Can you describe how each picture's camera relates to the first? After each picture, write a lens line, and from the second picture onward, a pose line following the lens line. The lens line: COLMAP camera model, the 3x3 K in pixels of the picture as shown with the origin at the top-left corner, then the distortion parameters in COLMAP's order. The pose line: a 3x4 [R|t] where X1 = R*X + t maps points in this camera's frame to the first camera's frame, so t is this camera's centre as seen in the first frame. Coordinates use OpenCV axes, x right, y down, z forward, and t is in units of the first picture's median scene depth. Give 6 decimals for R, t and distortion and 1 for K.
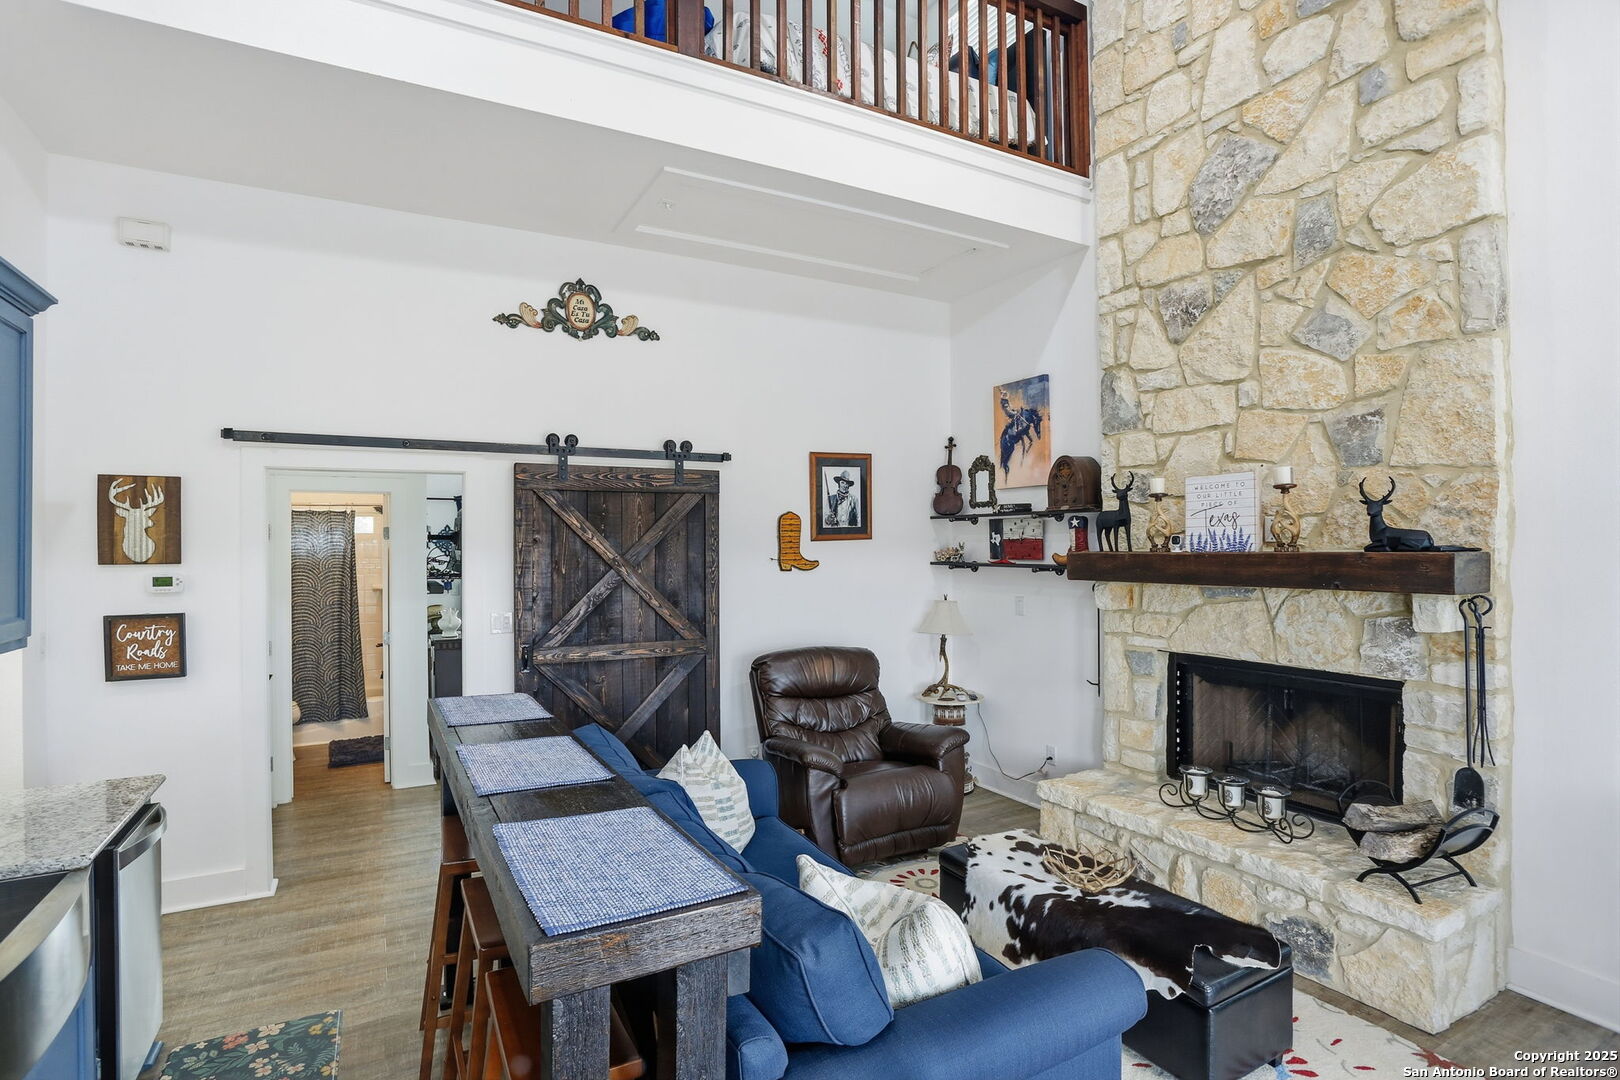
lens RADIAL K [[794.6, 0, 810.0], [0, 794.6, 540.0], [0, 0, 1]] dist [-0.079994, 0.036133]
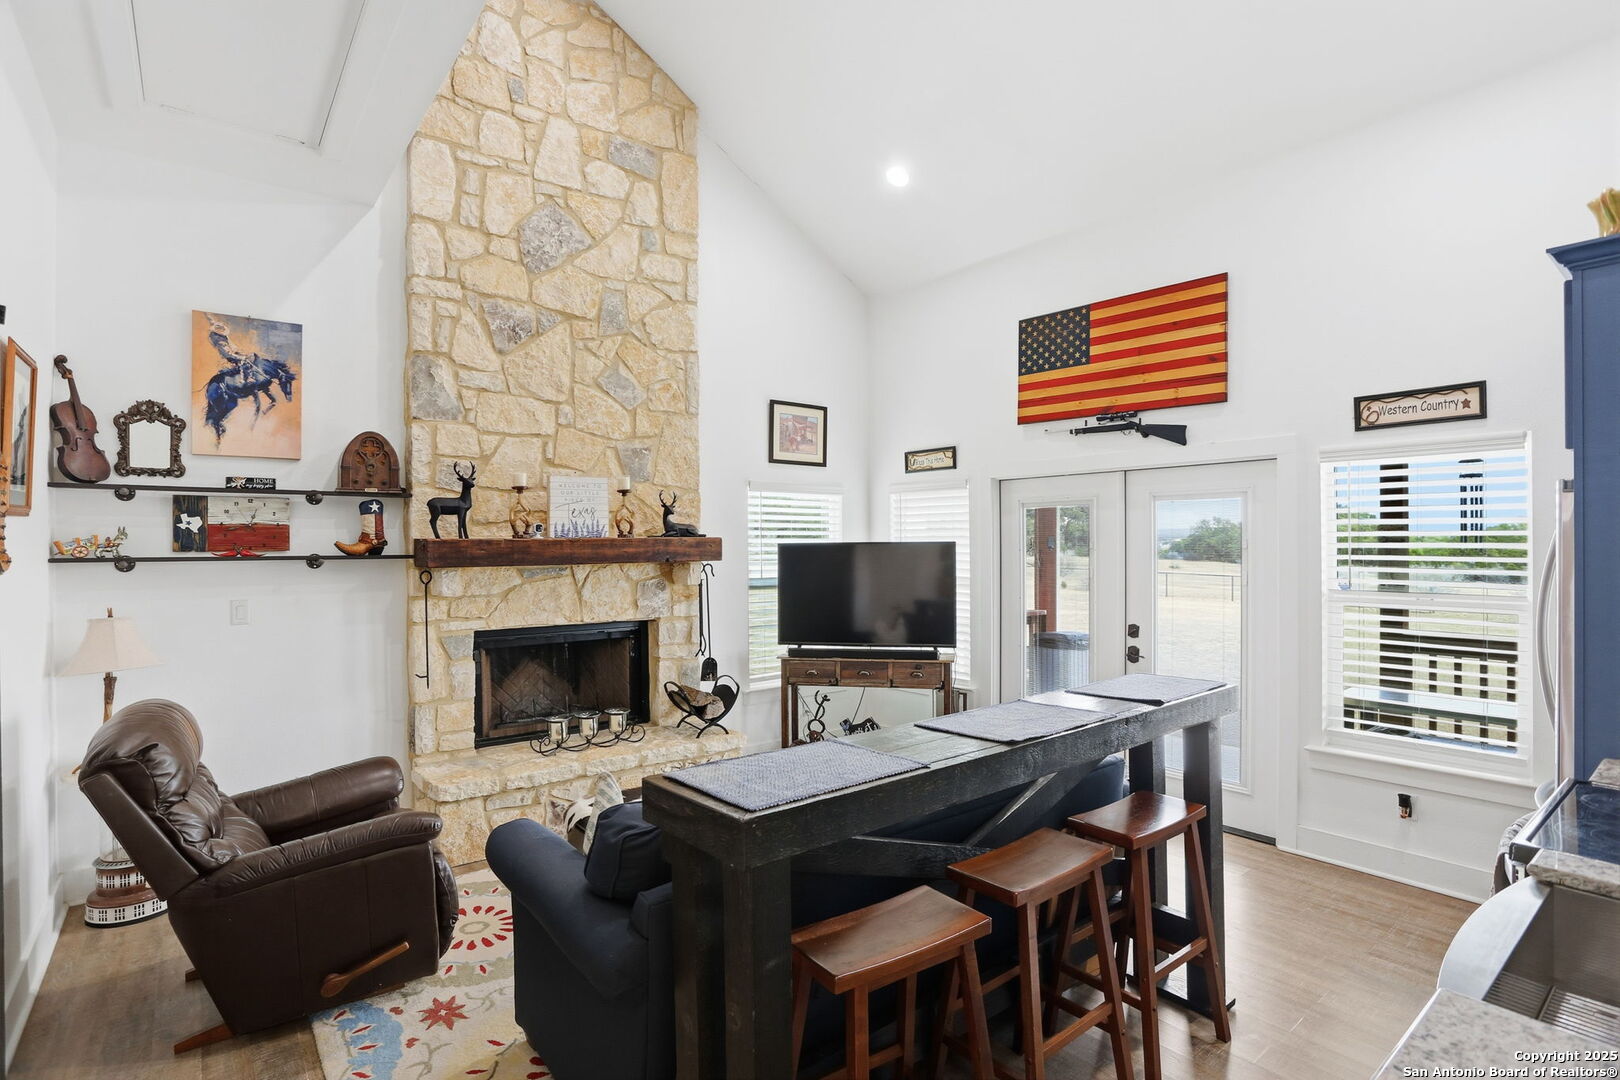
lens RADIAL K [[794.6, 0, 810.0], [0, 794.6, 540.0], [0, 0, 1]] dist [-0.079994, 0.036133]
pose [[-0.166298, 0.012636, 0.985995, -0.720628], [0.003012, 0.999920, -0.012306, 0.032101], [-0.986071, 0.000923, -0.166323, 0.757318]]
